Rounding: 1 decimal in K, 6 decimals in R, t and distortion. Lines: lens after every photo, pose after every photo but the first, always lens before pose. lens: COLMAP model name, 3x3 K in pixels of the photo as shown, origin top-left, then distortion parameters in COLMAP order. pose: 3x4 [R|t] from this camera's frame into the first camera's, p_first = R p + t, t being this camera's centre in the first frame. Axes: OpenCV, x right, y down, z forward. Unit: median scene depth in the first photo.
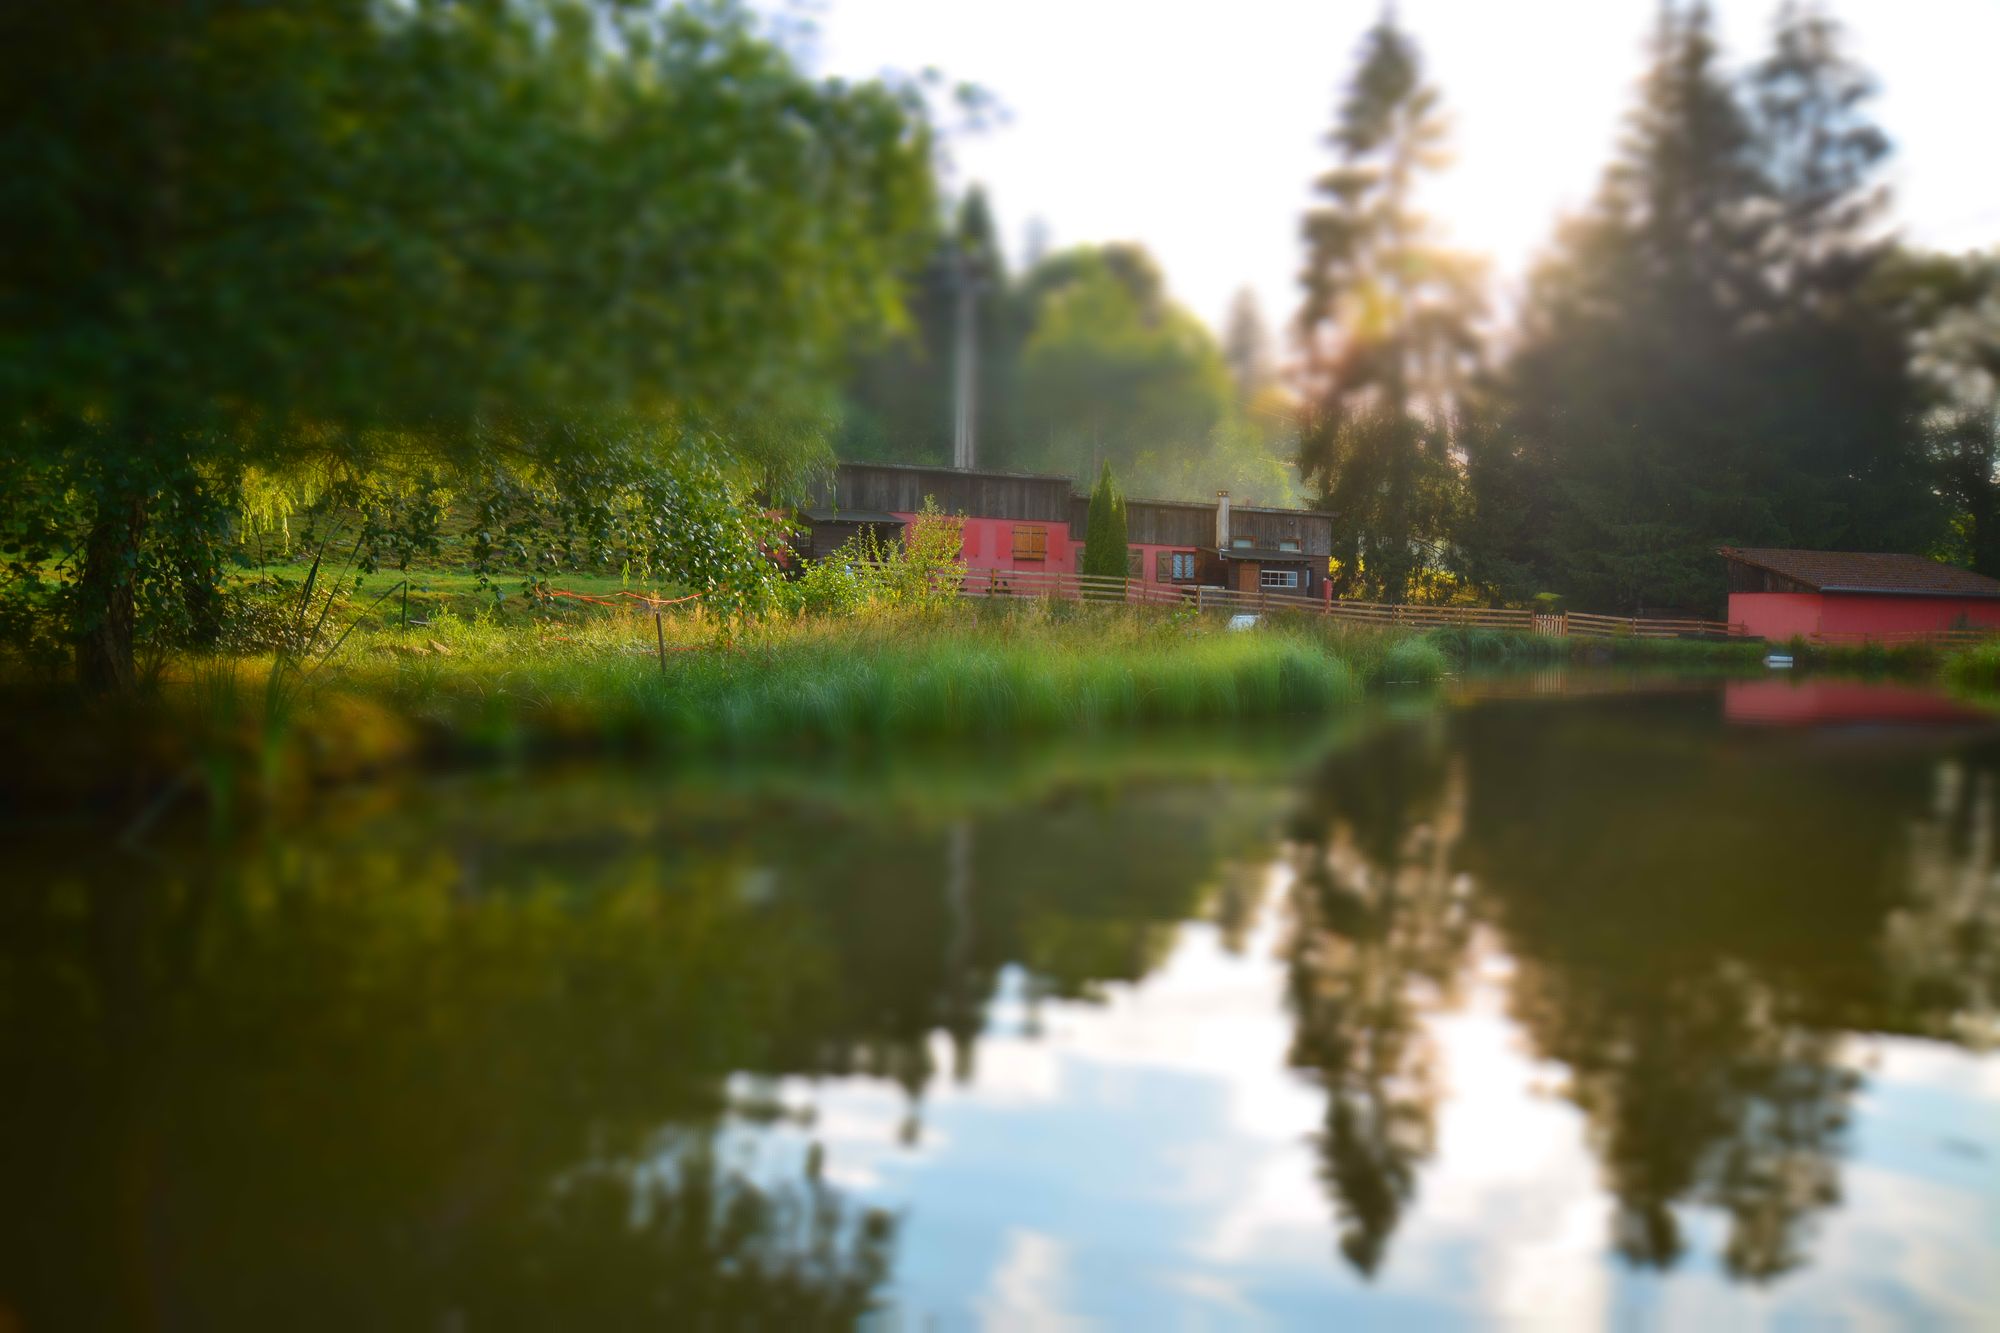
lens RADIAL K [[1488.5, 0, 989.4], [0, 1488.5, 675.8], [0, 0, 1]] dist [-0.124447, 0.052991]
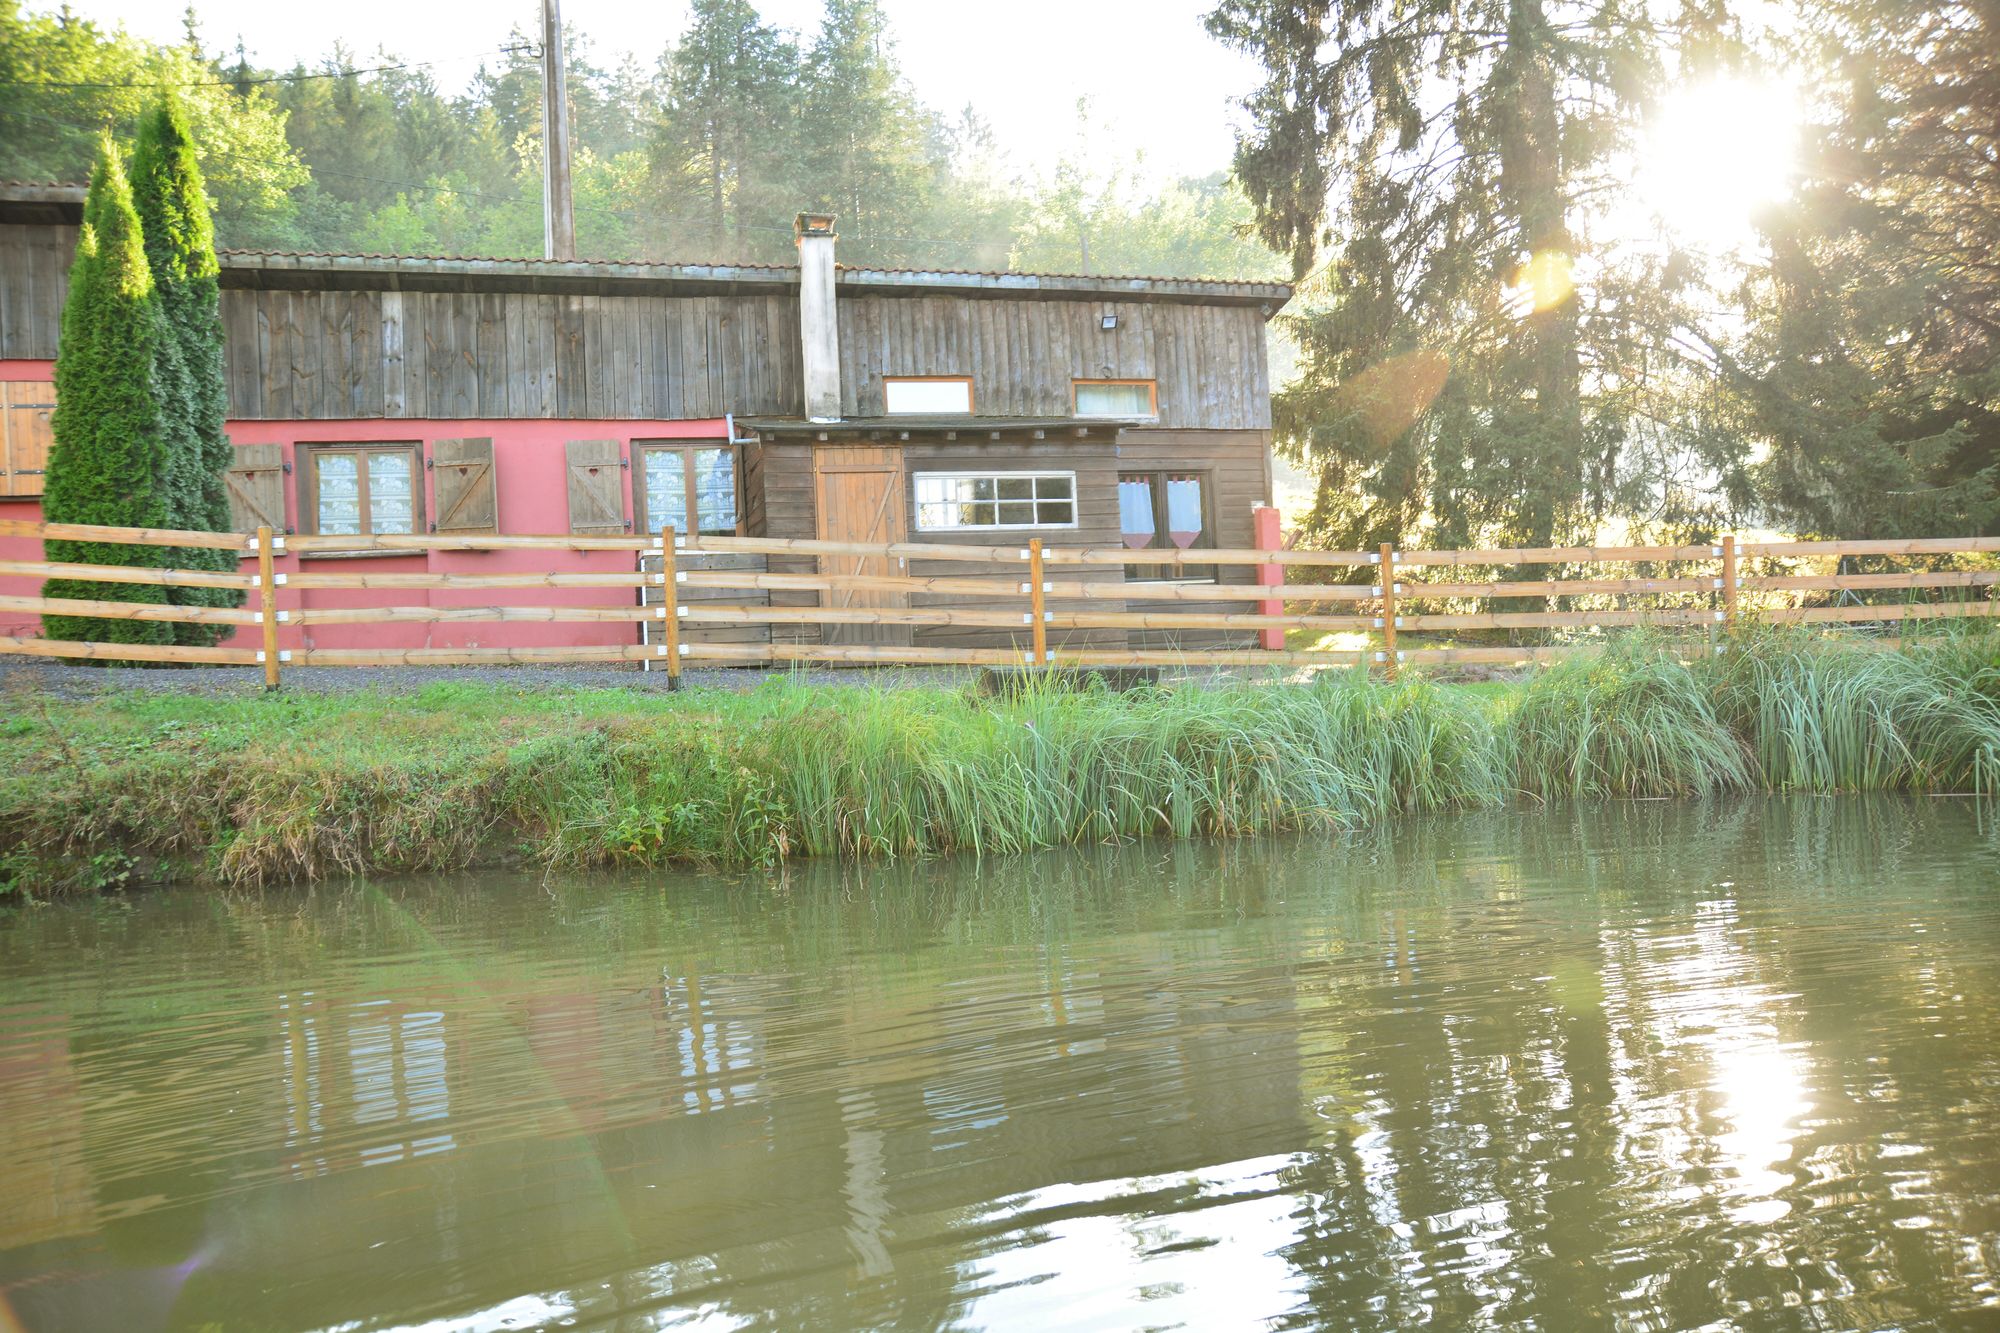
lens RADIAL K [[1488.5, 0, 992.5], [0, 1488.5, 670.6], [0, 0, 1]] dist [-0.124447, 0.052991]
pose [[0.980904, -0.063385, -0.183873, 0.227140], [0.057597, 0.997667, -0.036656, -0.023539], [0.185767, 0.025366, 0.982266, 0.692318]]
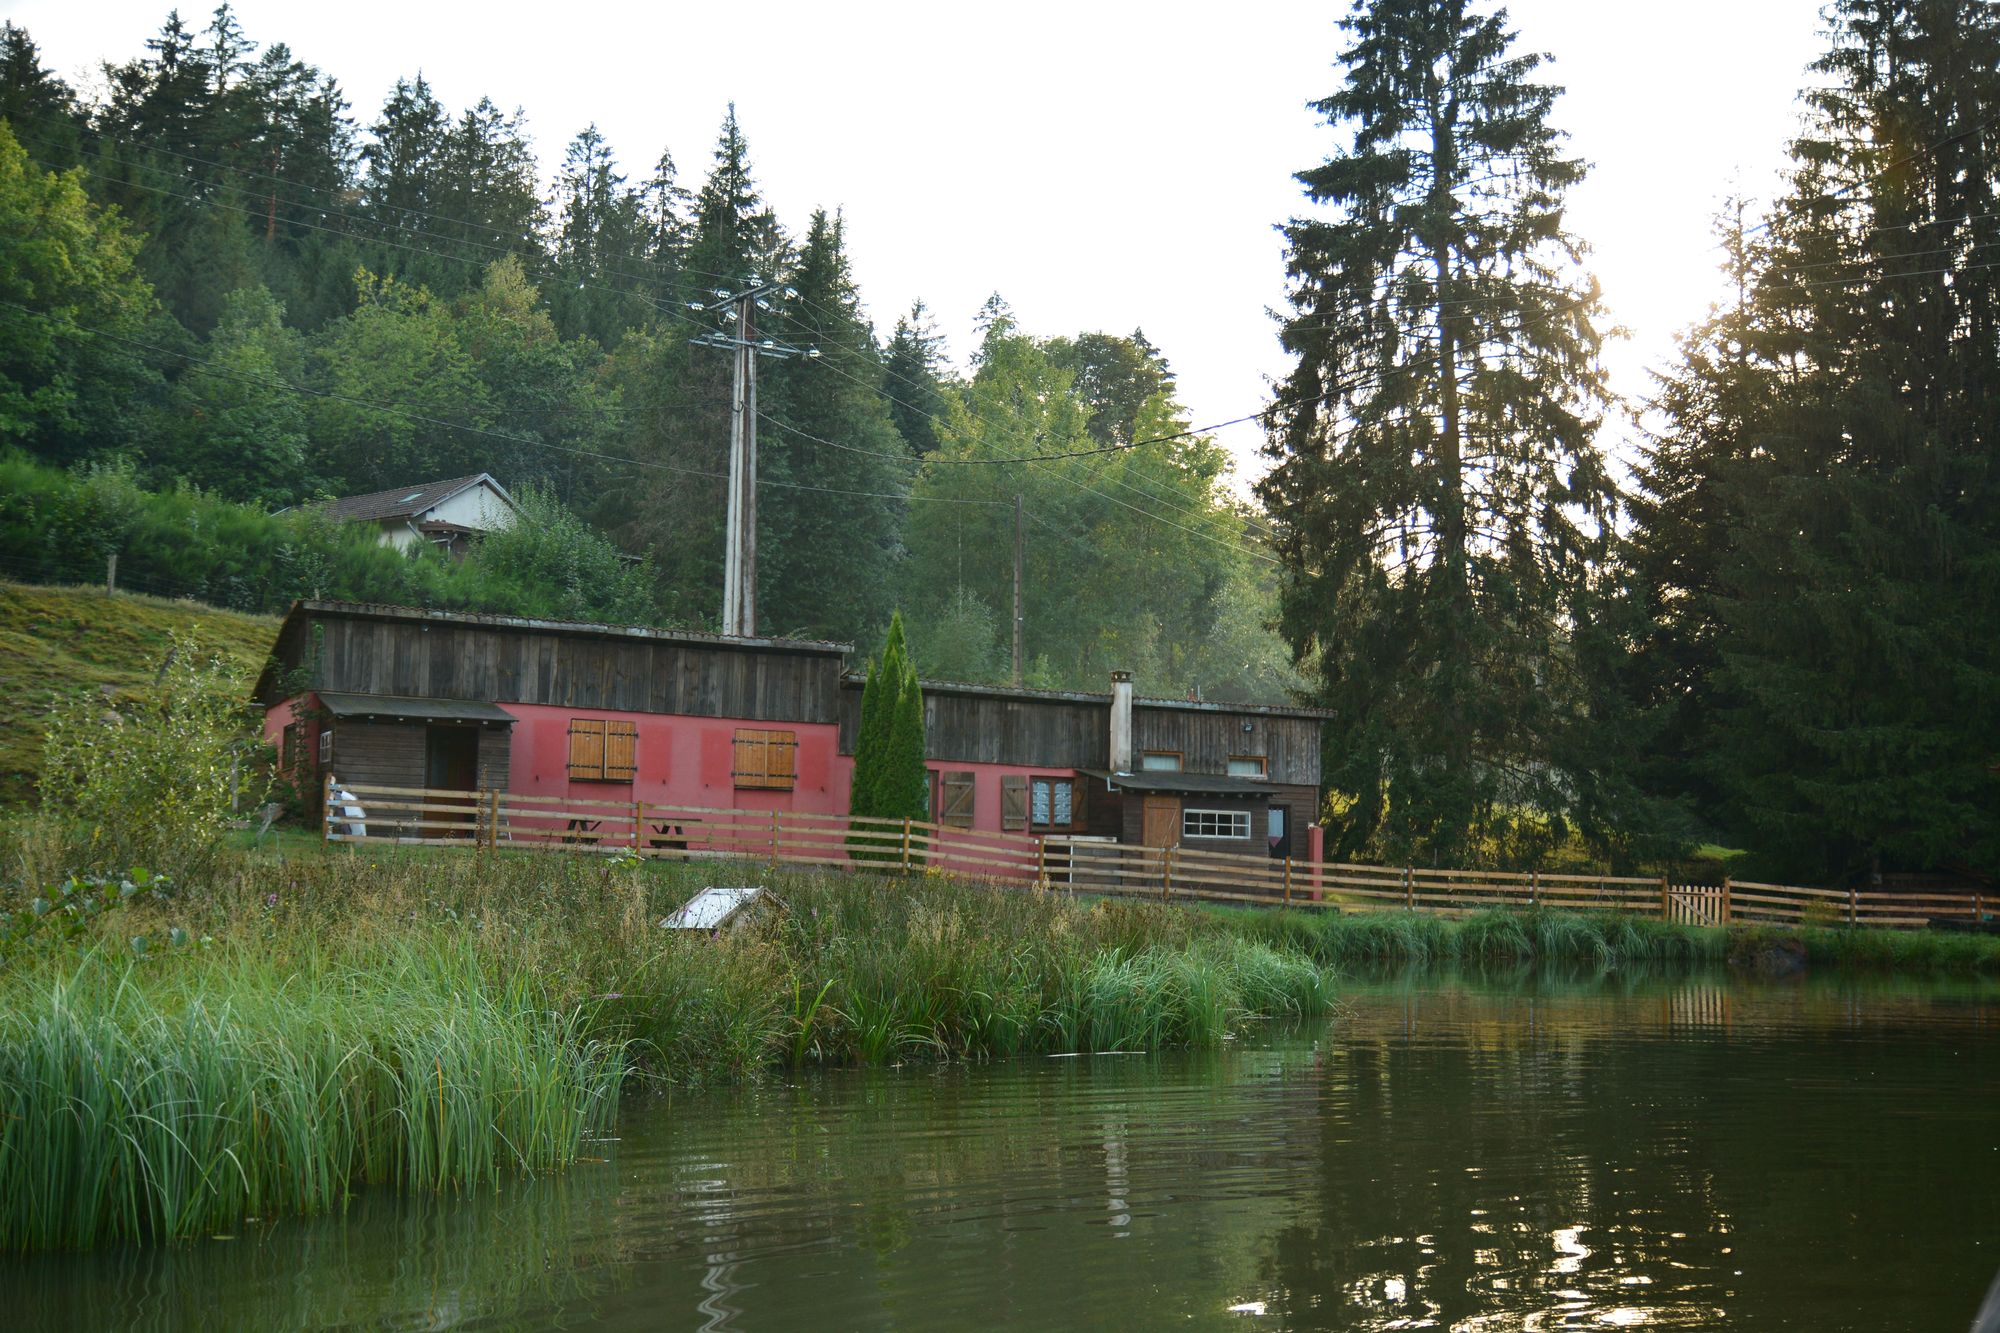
lens RADIAL K [[2148.5, 0, 1016.2], [0, 2148.5, 672.1], [0, 0, 1]] dist [-0.029902, 0.000000]
pose [[0.999878, 0.002733, 0.015405, 0.098599], [-0.000541, 0.990075, -0.140542, -0.006609], [-0.015637, 0.140517, 0.989955, 0.162807]]
